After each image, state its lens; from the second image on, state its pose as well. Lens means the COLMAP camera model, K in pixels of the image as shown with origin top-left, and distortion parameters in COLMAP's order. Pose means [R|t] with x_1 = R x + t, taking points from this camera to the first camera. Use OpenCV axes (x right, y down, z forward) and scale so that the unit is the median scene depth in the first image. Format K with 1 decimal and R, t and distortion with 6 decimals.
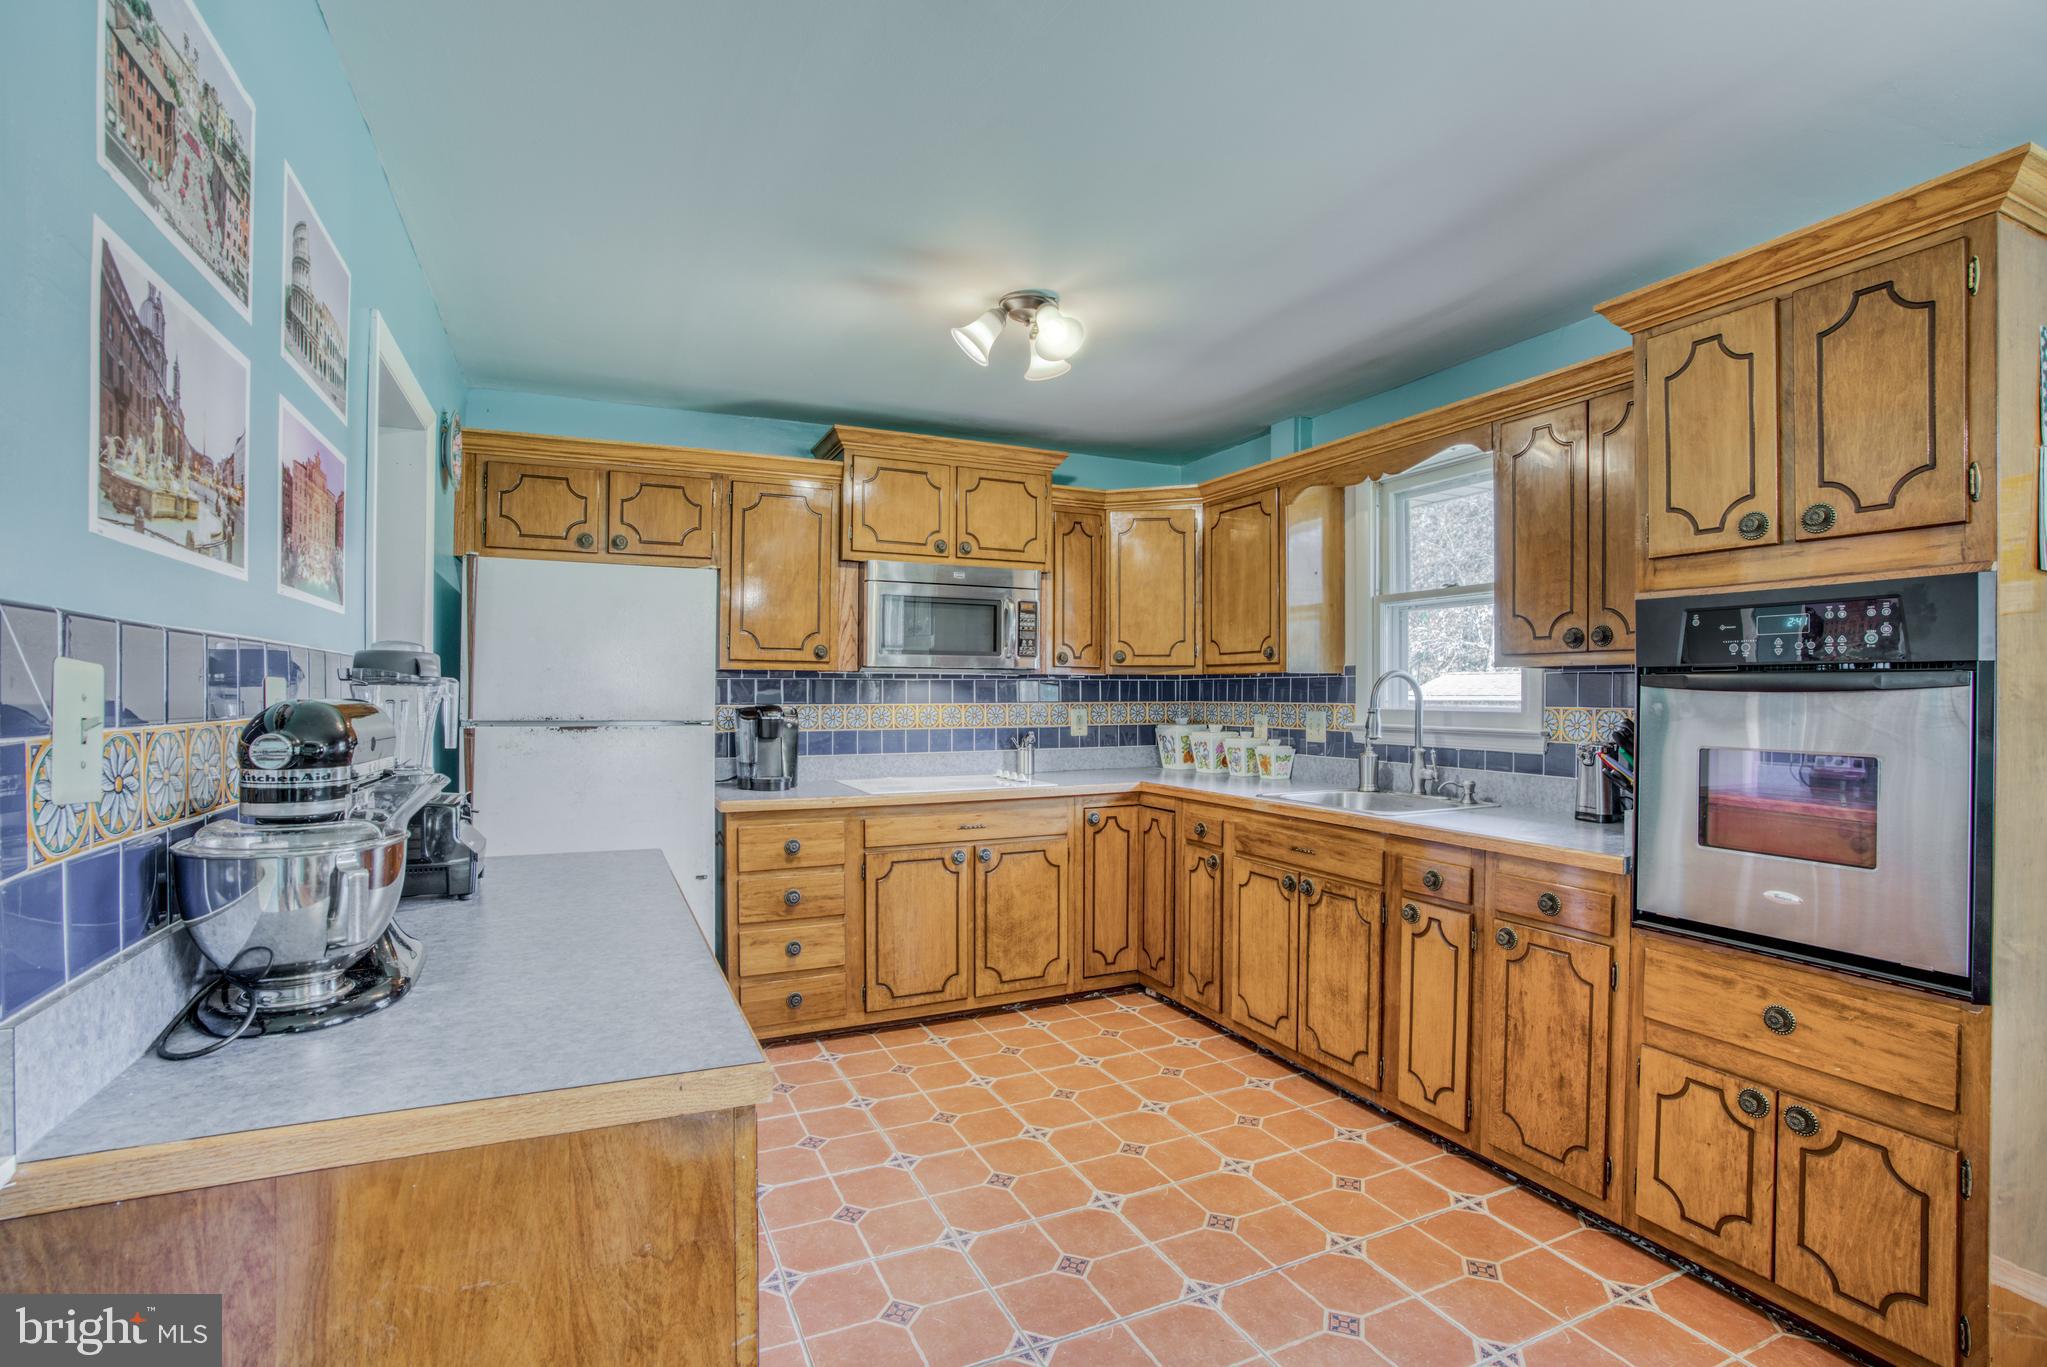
lens RADIAL K [[945.2, 0, 999.2], [0, 945.2, 691.0], [0, 0, 1]] dist [-0.061521, 0.017066]
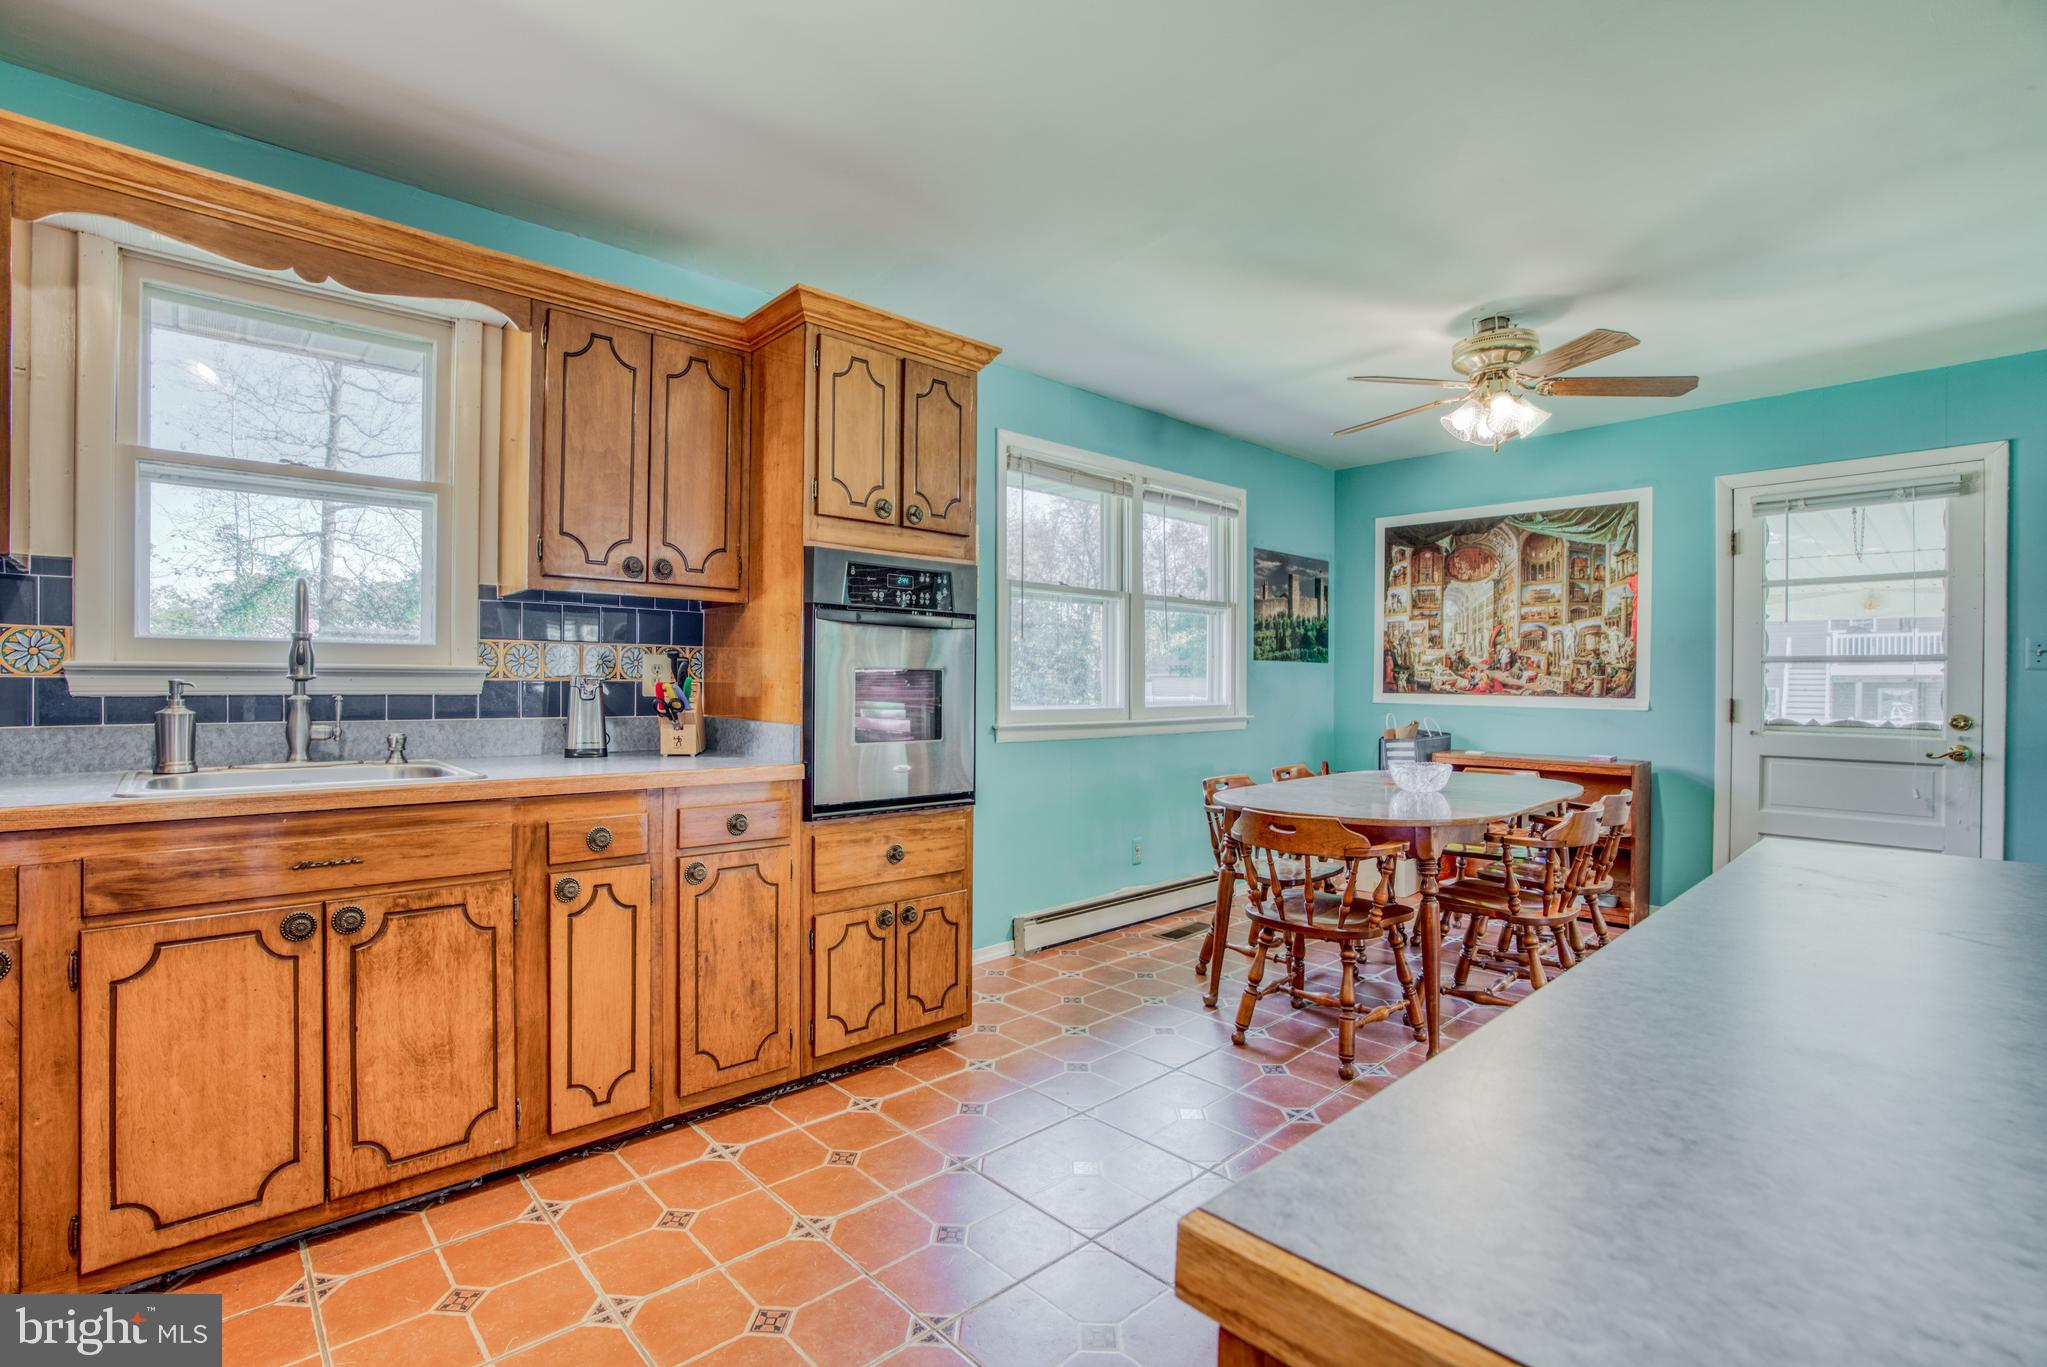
lens RADIAL K [[945.2, 0, 1004.0], [0, 945.2, 687.9], [0, 0, 1]] dist [-0.061521, 0.017066]
pose [[-0.318658, -0.009281, 0.947824, -0.332433], [-0.008376, 0.999941, 0.006975, 0.045137], [-0.947833, -0.005717, -0.318716, 0.701146]]
